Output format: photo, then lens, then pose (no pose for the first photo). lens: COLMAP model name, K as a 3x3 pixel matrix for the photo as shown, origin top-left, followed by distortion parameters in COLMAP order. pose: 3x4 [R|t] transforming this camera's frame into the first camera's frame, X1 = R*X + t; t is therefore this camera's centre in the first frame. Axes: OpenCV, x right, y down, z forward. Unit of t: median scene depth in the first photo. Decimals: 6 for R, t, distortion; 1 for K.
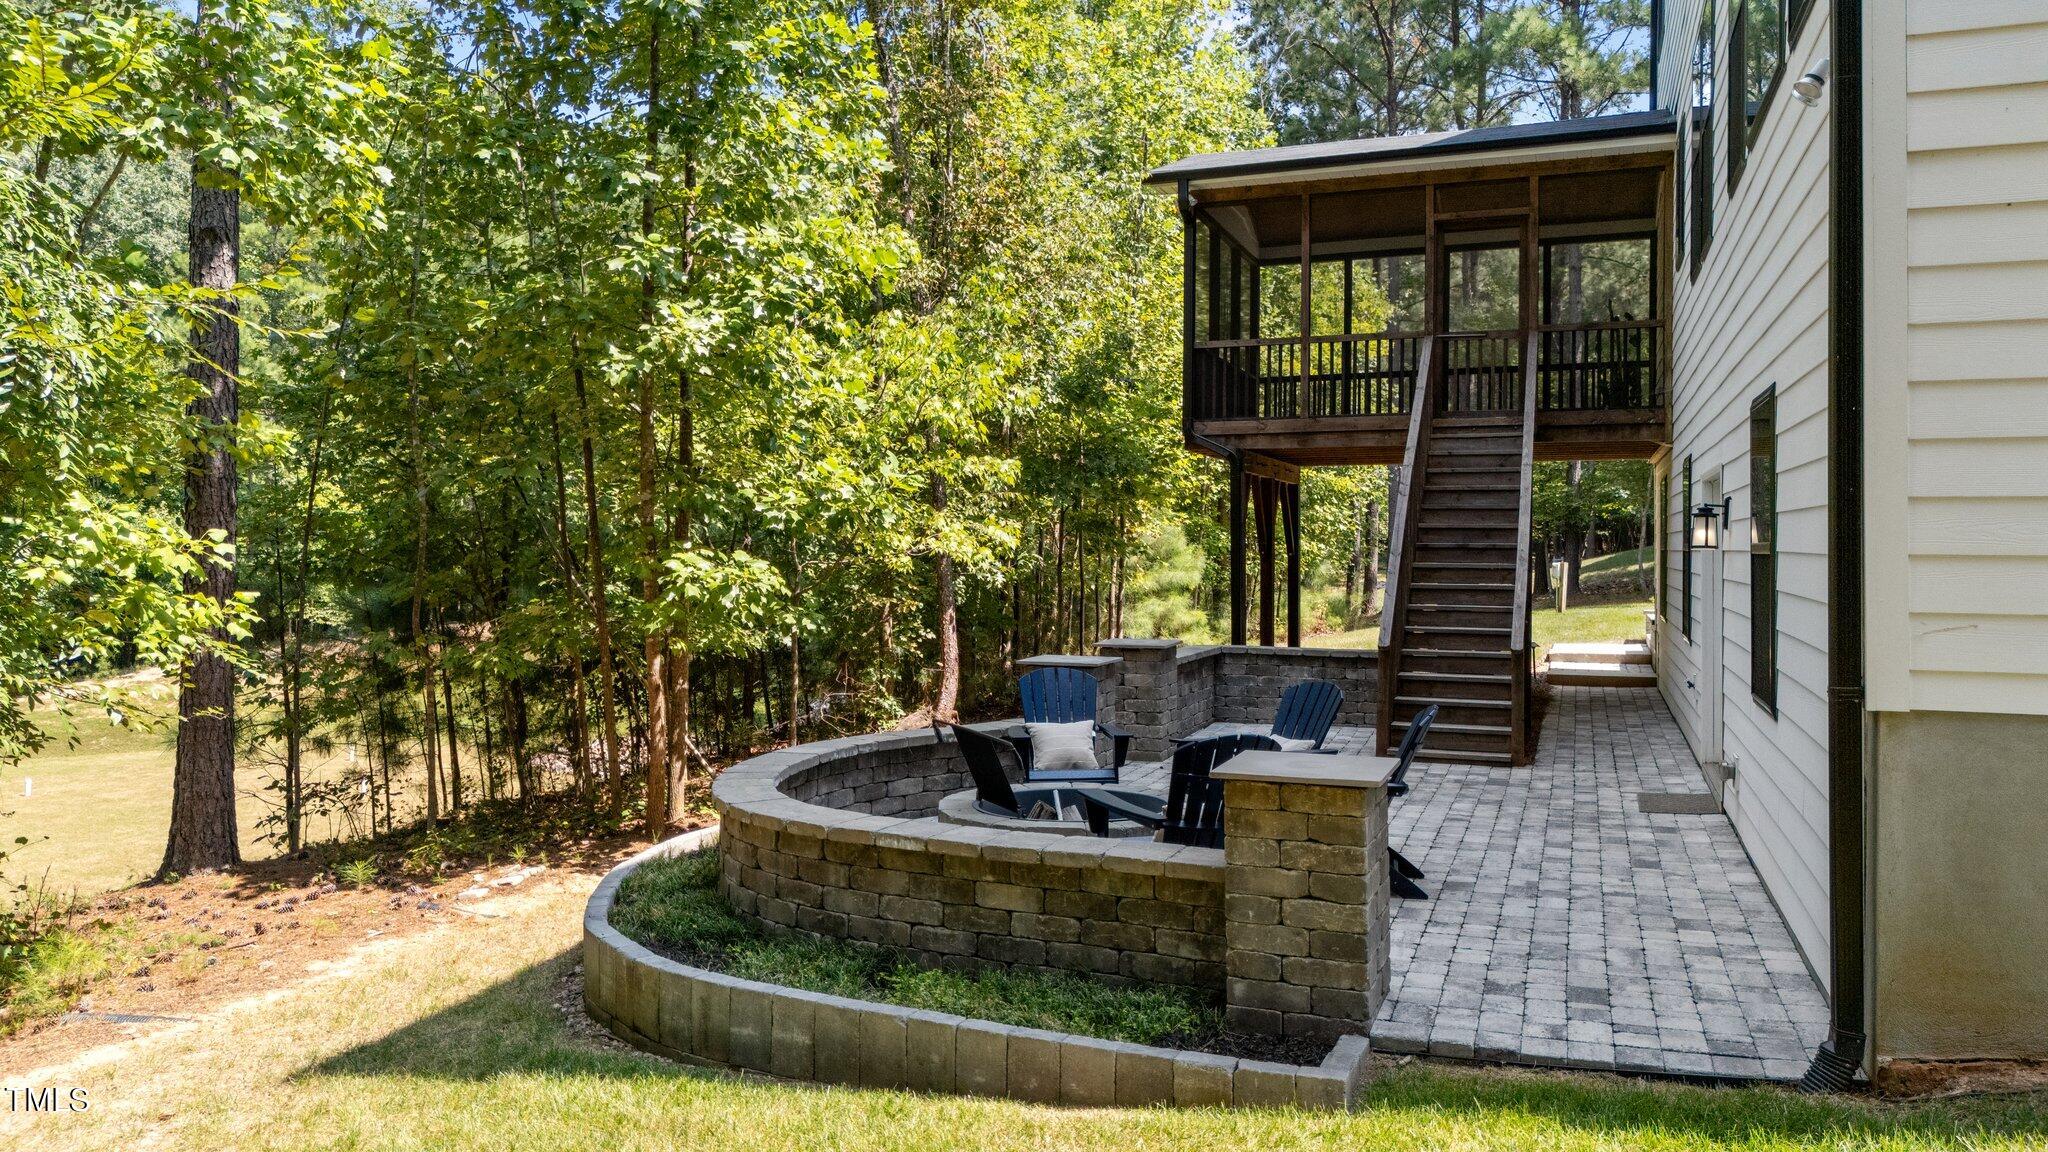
lens RADIAL K [[1509.3, 0, 1022.8], [0, 1509.3, 535.0], [0, 0, 1]] dist [0.002274, -0.005208]
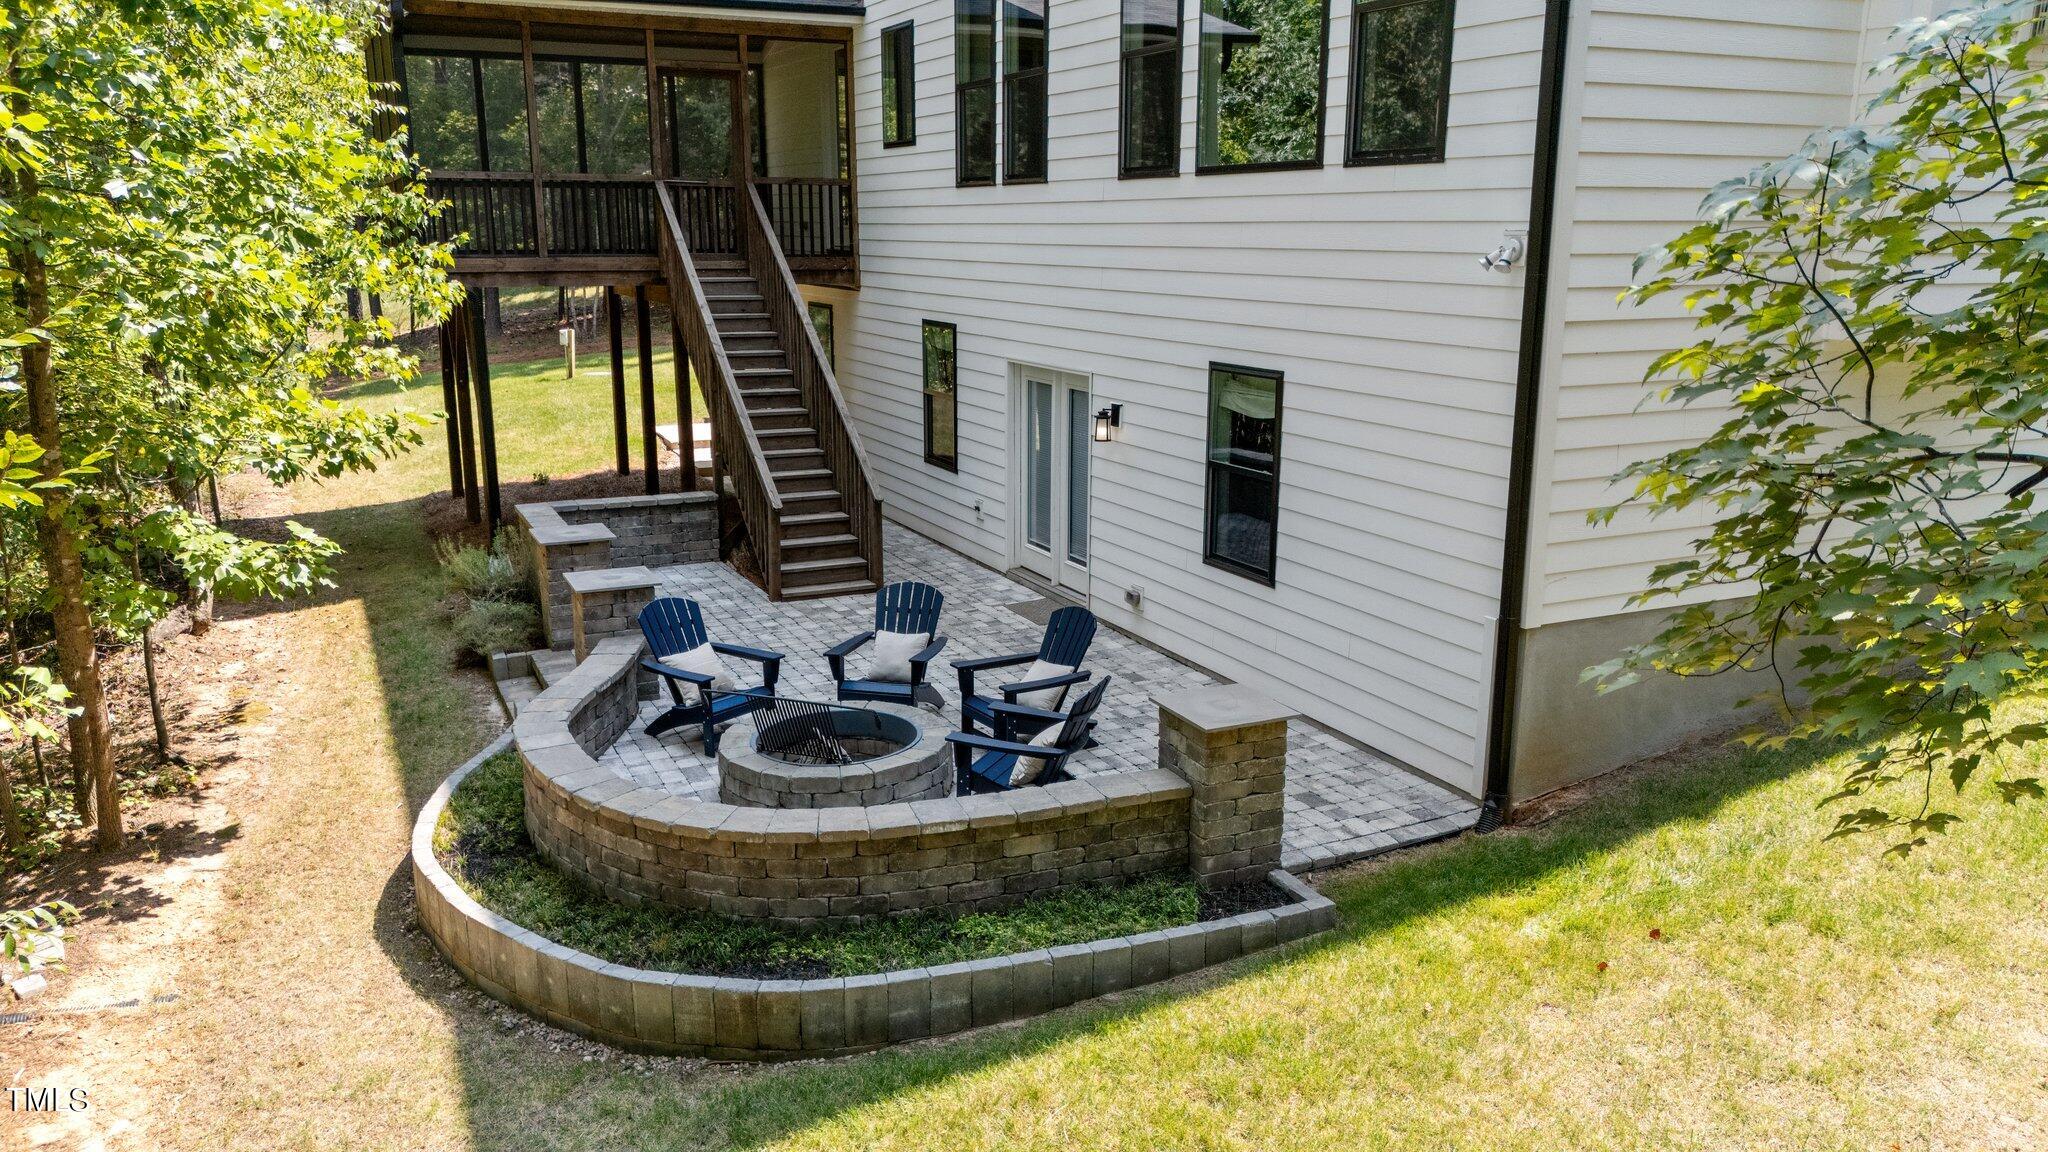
lens RADIAL K [[1504.0, 0, 1007.7], [0, 1504.0, 604.5], [0, 0, 1]] dist [0.087242, -0.107909]
pose [[0.692878, -0.180987, 0.697971, -0.872871], [-0.003661, 0.967091, 0.254406, -0.285054], [-0.721046, -0.178828, 0.669413, 0.175230]]
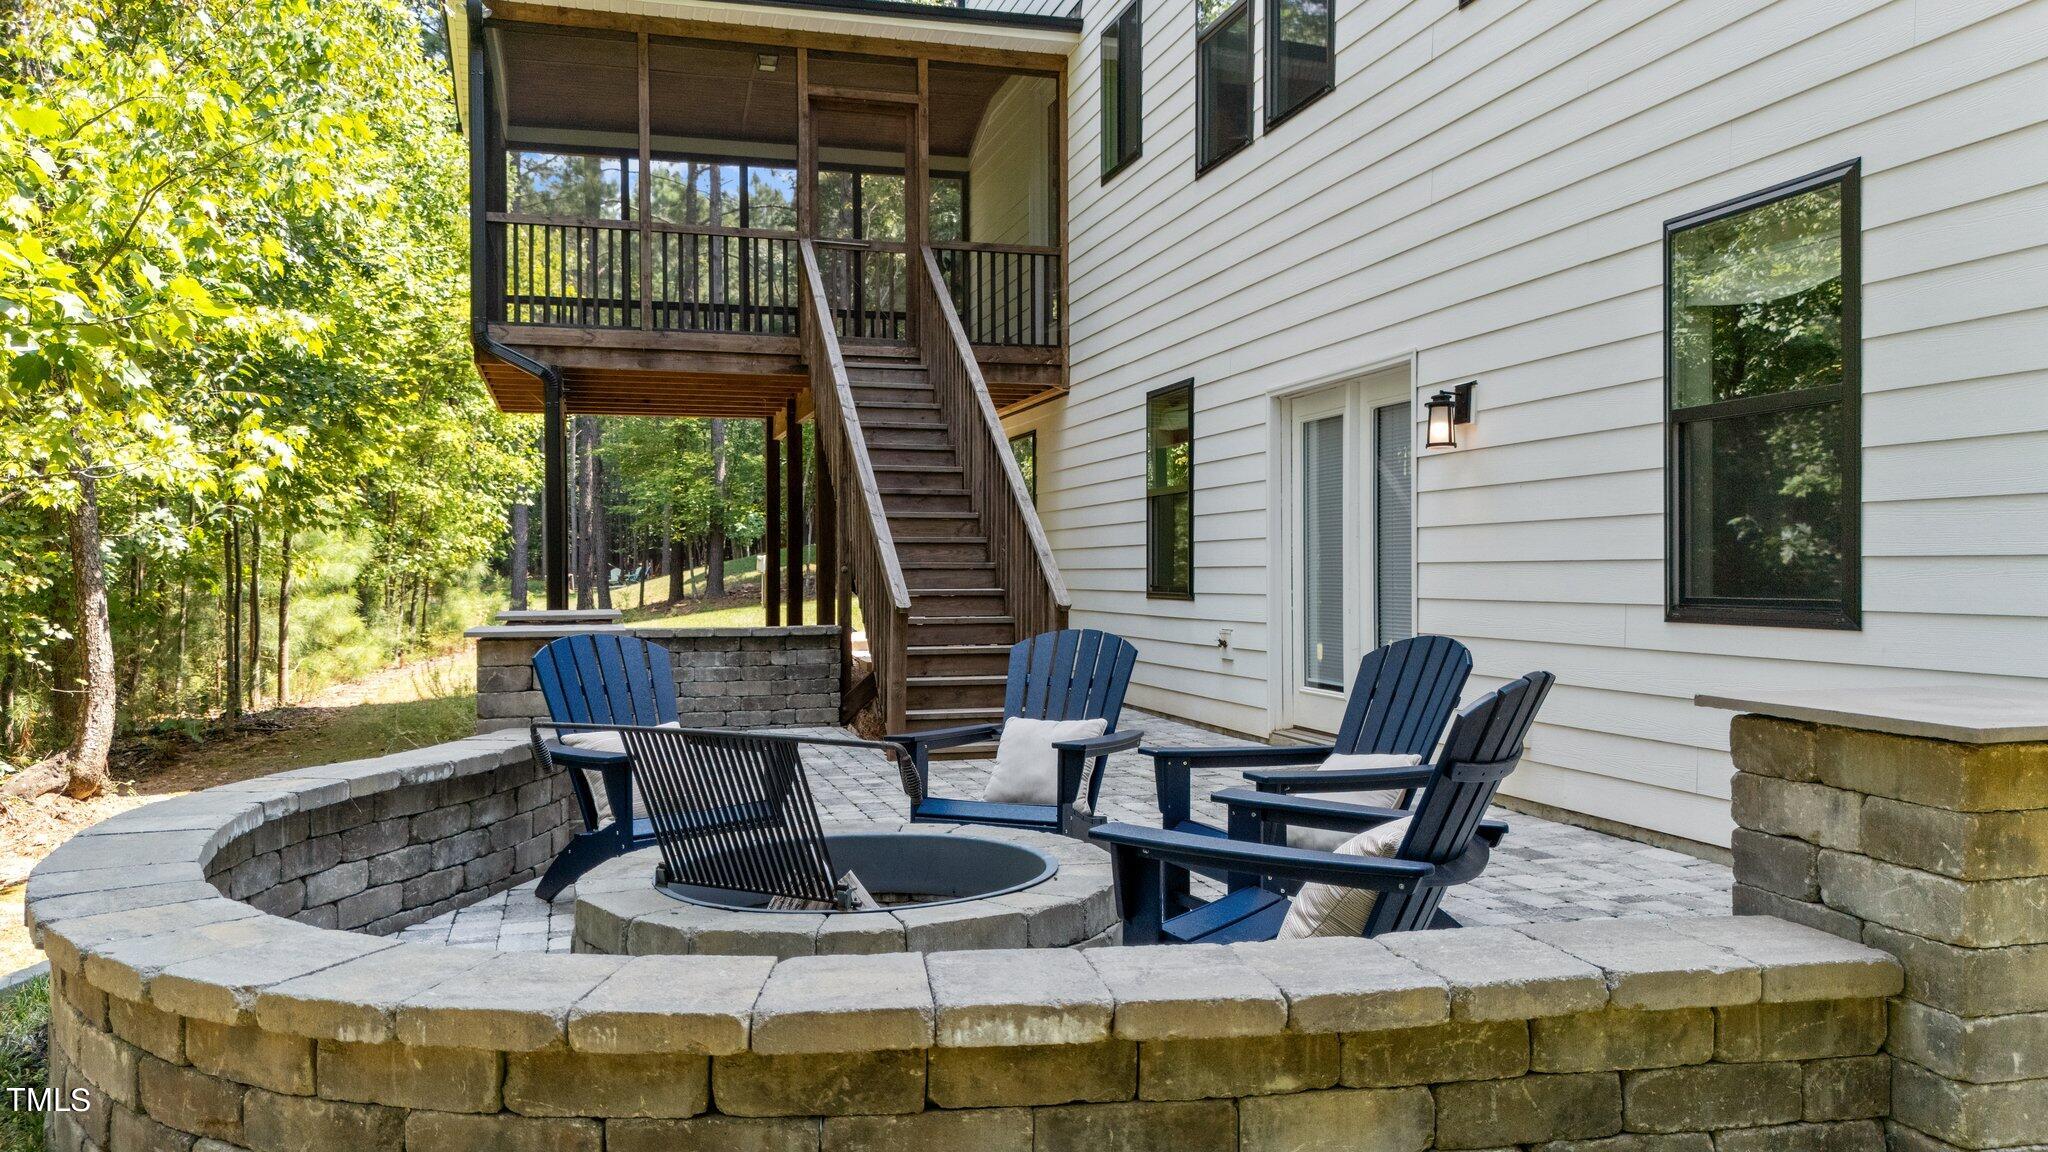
lens RADIAL K [[1504.0, 0, 1007.7], [0, 1504.0, 604.5], [0, 0, 1]] dist [0.087242, -0.107909]
pose [[0.808917, -0.018200, 0.587641, -0.286521], [0.002976, 0.999635, 0.026864, 0.098844], [-0.587915, -0.019982, 0.808676, 0.728526]]
